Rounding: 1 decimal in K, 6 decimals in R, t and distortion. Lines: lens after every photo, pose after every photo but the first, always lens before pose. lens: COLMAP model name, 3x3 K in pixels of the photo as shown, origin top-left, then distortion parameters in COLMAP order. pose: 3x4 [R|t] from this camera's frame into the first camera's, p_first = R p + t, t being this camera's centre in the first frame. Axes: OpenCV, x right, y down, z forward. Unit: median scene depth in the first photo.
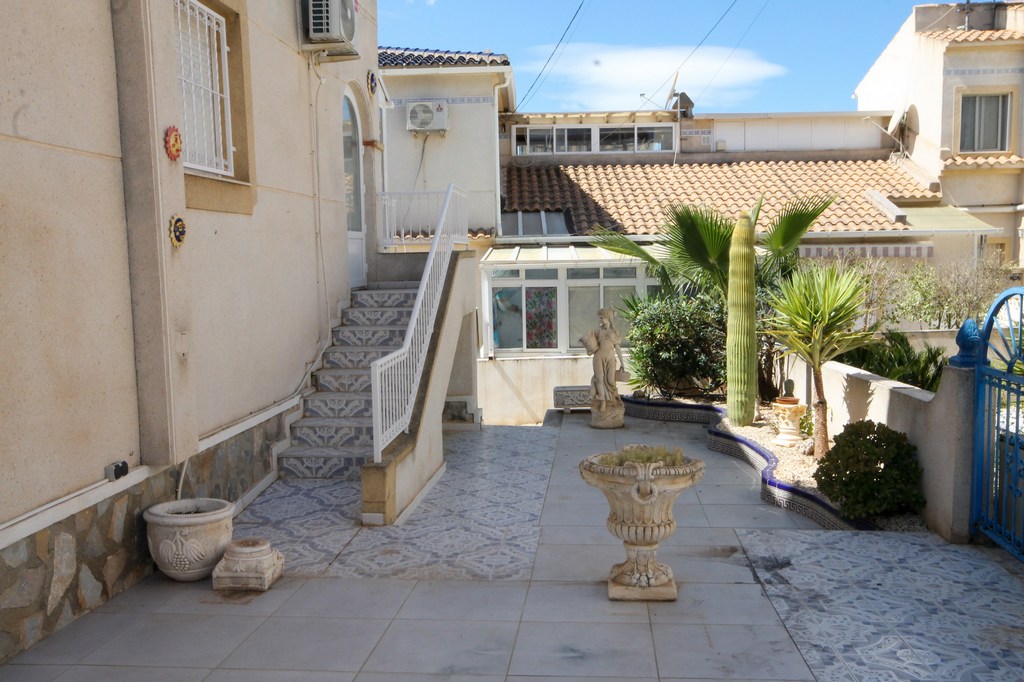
lens RADIAL K [[914.3, 0, 515.2], [0, 914.3, 338.1], [0, 0, 1]] dist [0.053516, 0.008967]
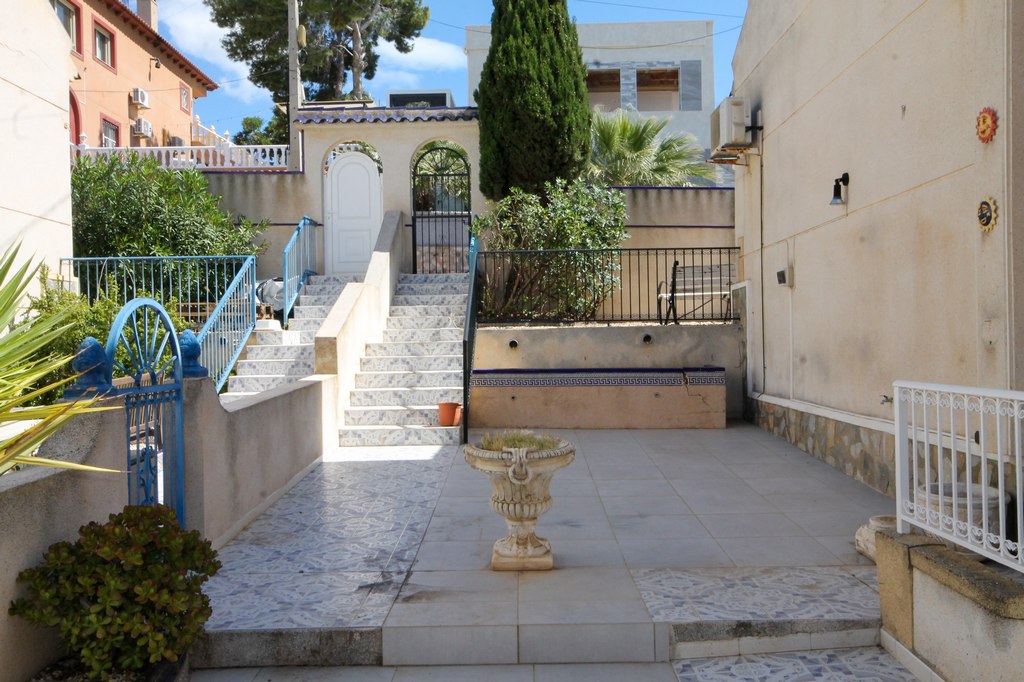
lens RADIAL K [[914.3, 0, 512.2], [0, 914.3, 339.4], [0, 0, 1]] dist [0.053516, 0.008967]
pose [[-0.996355, 0.031609, -0.079236, 0.163925], [0.024817, 0.996047, 0.085292, -0.062257], [0.081618, 0.083015, -0.993200, 1.487657]]
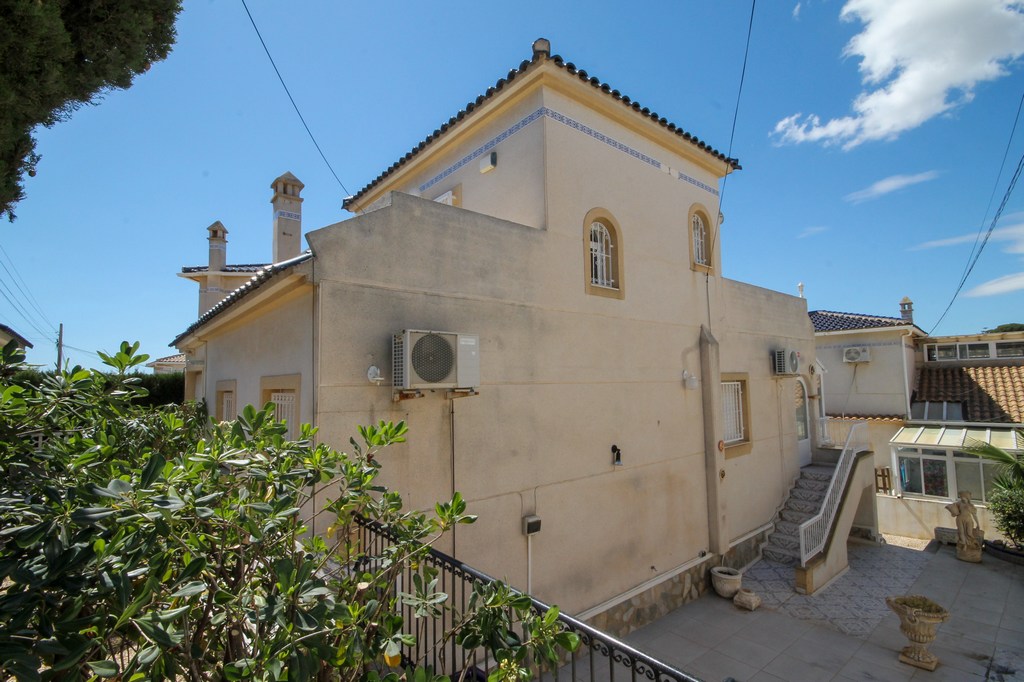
lens RADIAL K [[491.5, 0, 505.4], [0, 491.5, 334.8], [0, 0, 1]] dist [-0.002062, -0.008232]
pose [[0.722158, -0.049732, -0.689938, 0.196193], [-0.066460, 0.987810, -0.140767, -0.226133], [0.688528, 0.147509, 0.710049, -0.542449]]
